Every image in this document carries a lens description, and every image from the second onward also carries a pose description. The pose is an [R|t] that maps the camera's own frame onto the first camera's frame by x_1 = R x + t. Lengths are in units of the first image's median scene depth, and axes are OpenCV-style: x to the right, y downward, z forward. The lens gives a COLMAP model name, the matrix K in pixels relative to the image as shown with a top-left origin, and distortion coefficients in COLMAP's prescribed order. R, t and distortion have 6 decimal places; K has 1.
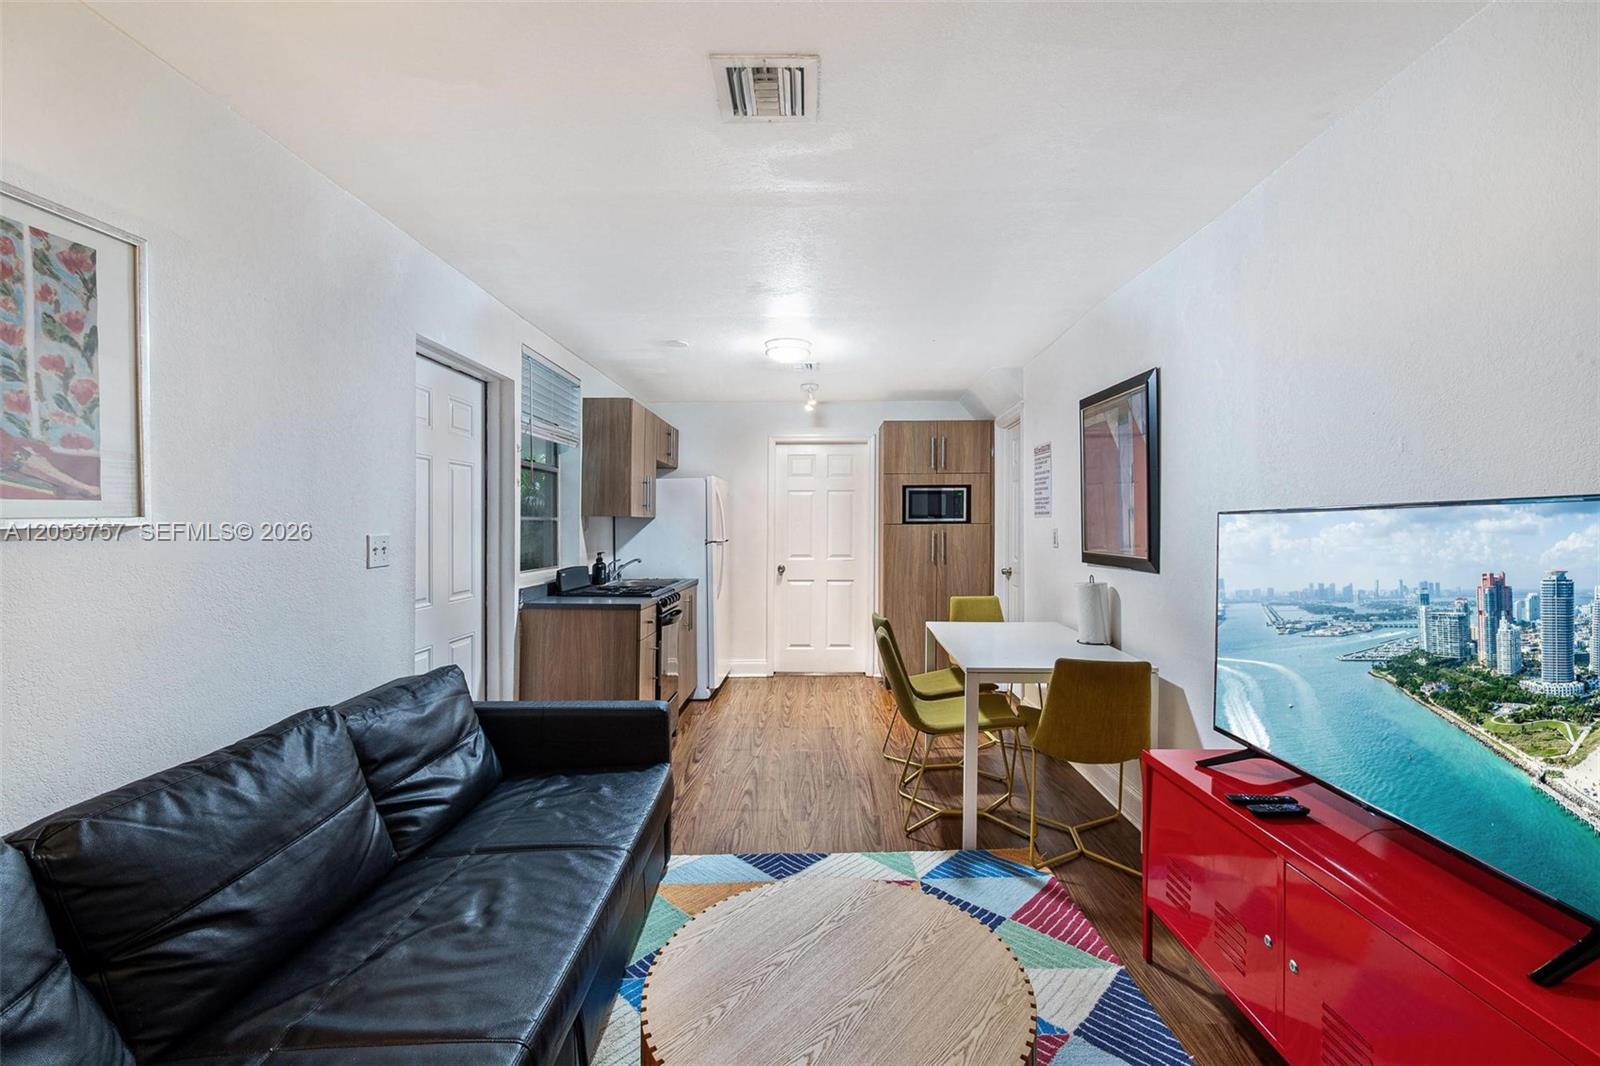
lens RADIAL K [[654.4, 0, 802.3], [0, 654.4, 527.0], [0, 0, 1]] dist [0.002810, 0.000441]
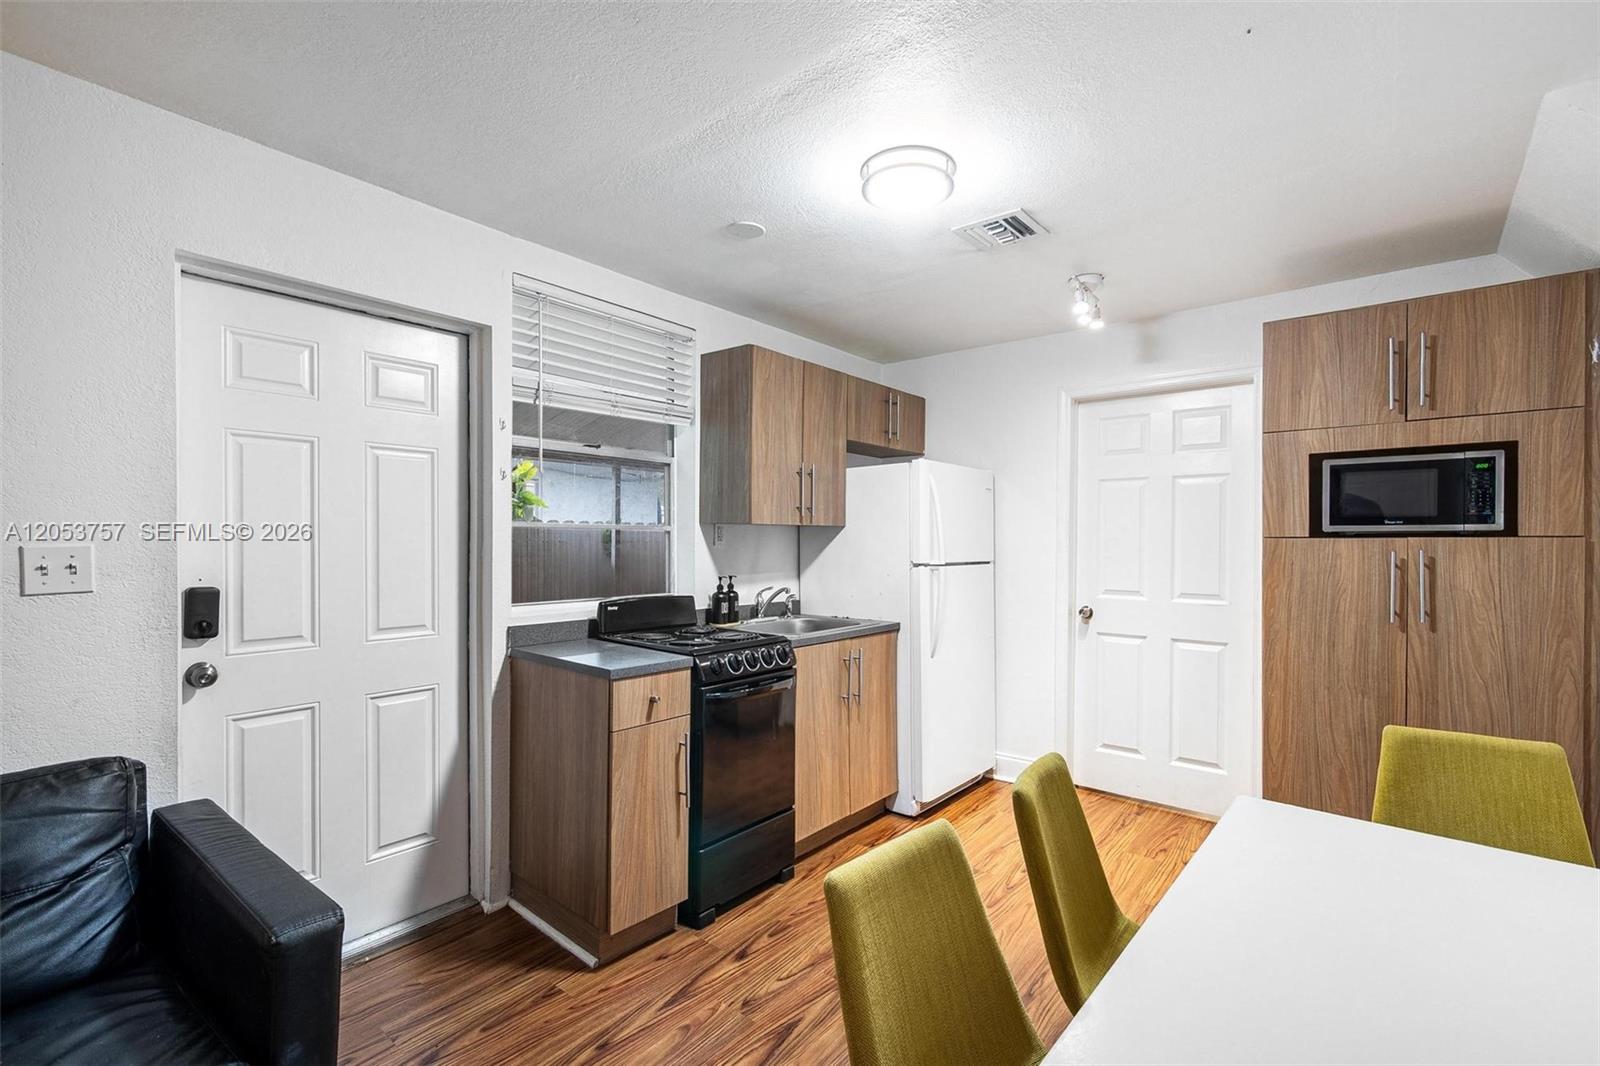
lens RADIAL K [[708.4, 0, 801.5], [0, 708.4, 535.3], [0, 0, 1]] dist [0.000845, 0.000168]
pose [[0.794986, 0.002271, -0.606624, 0.173720], [-0.007214, 0.999958, -0.005710, -0.000251], [0.606585, 0.008915, 0.794969, 0.384718]]
